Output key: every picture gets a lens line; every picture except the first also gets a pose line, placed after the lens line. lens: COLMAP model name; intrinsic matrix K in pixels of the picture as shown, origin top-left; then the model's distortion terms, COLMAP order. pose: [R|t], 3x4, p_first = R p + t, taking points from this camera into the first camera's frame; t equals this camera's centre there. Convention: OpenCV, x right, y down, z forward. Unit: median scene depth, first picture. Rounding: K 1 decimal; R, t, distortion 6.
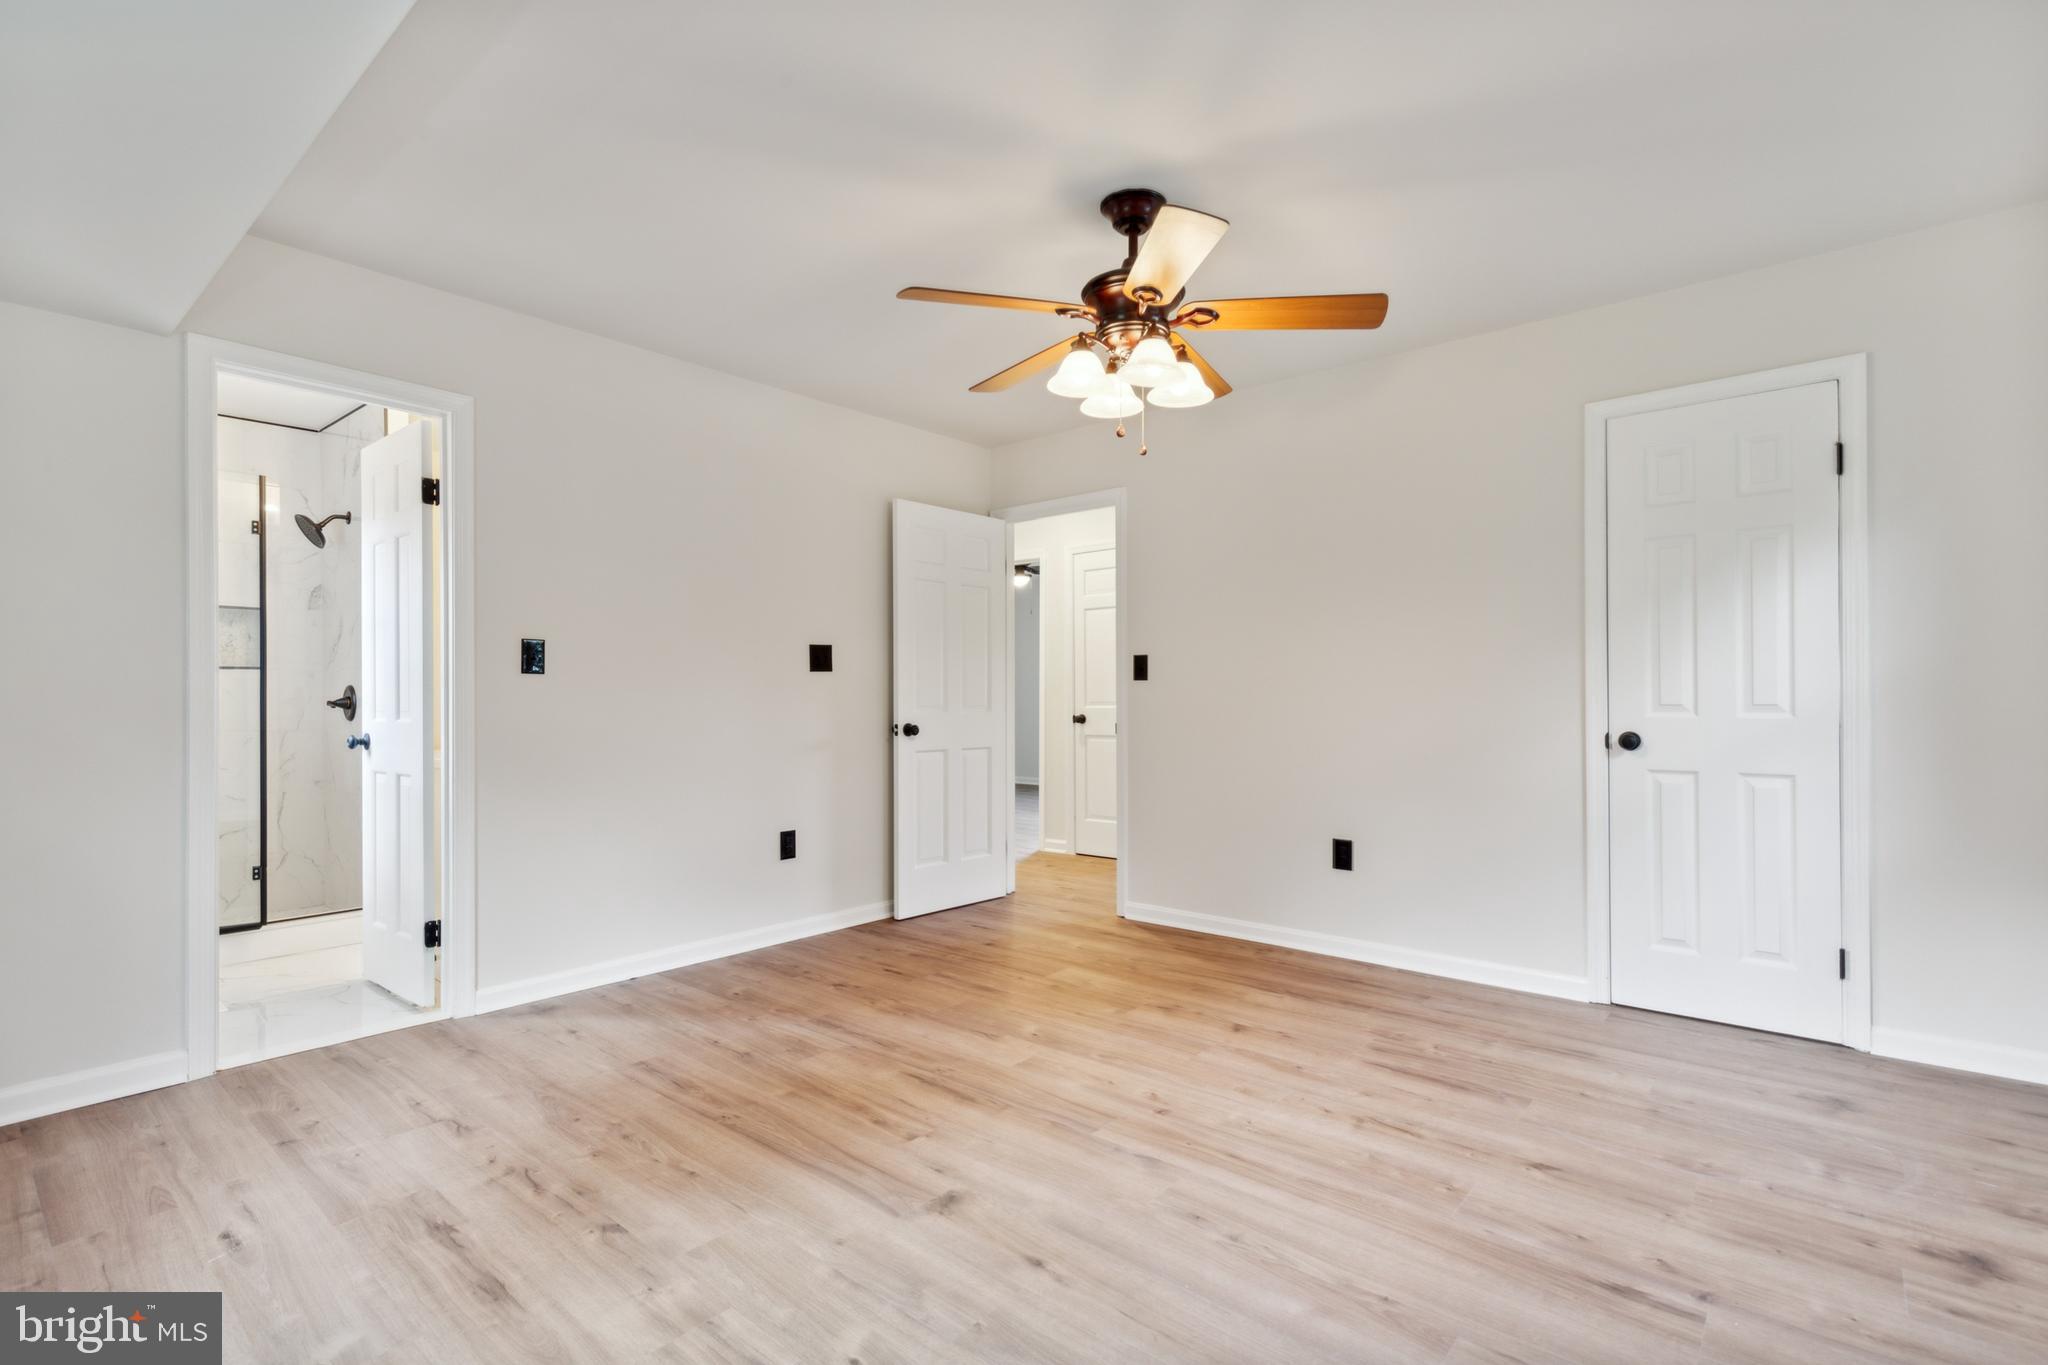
lens RADIAL K [[943.3, 0, 1019.6], [0, 943.3, 700.6], [0, 0, 1]] dist [0.010321, -0.000297]
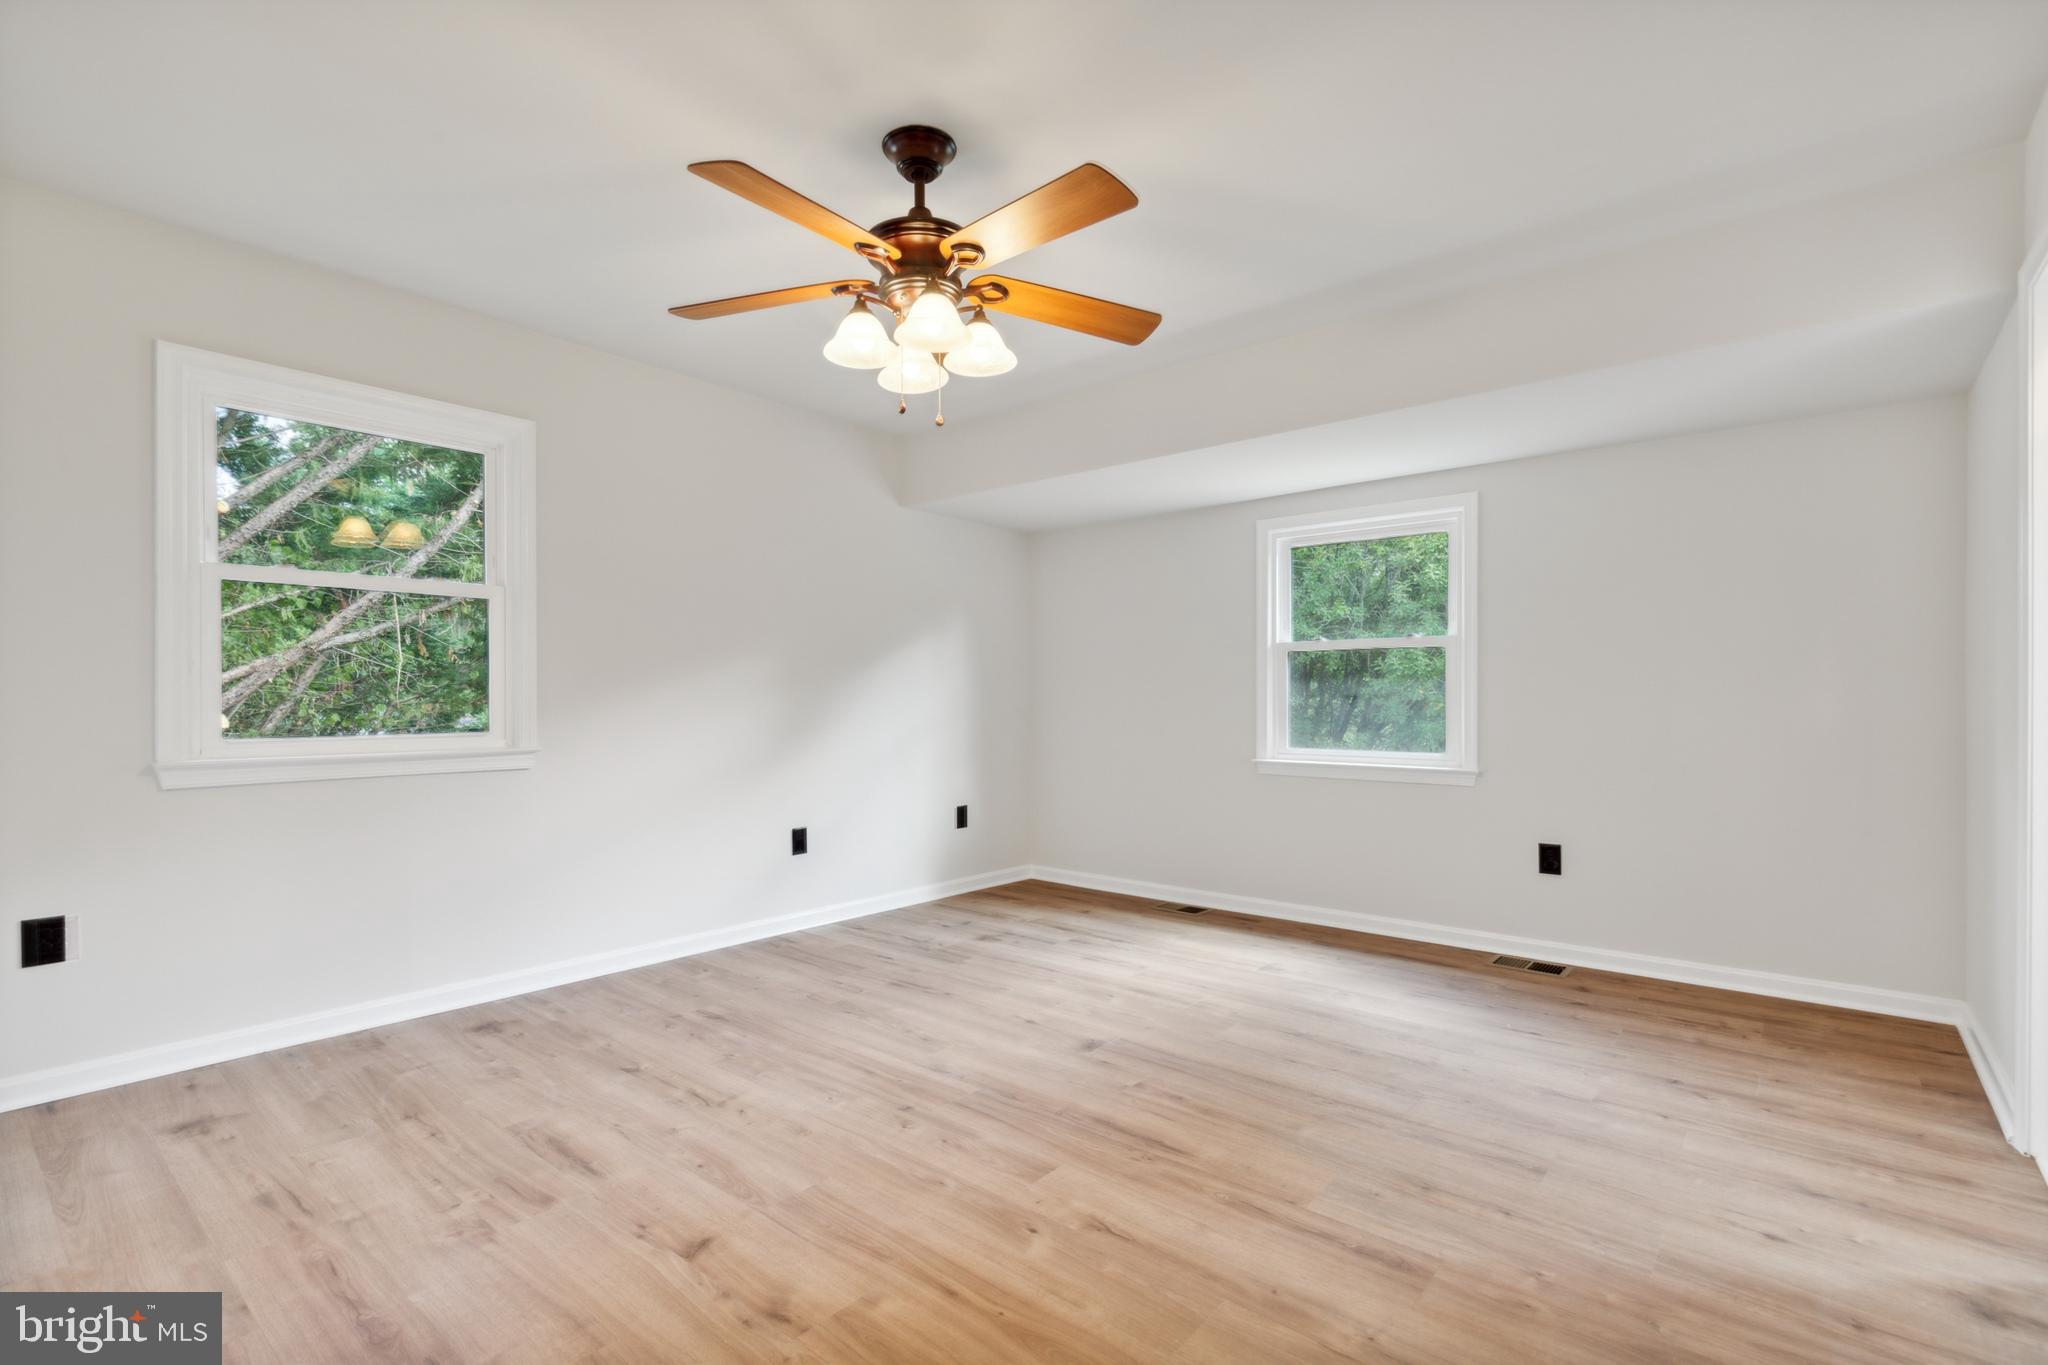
lens RADIAL K [[943.3, 0, 1019.6], [0, 943.3, 700.6], [0, 0, 1]] dist [0.010321, -0.000297]
pose [[-0.999970, 0.001830, -0.007544, 0.034756], [0.001746, 0.999937, 0.011062, -0.014169], [0.007564, 0.011048, -0.999910, 1.967458]]
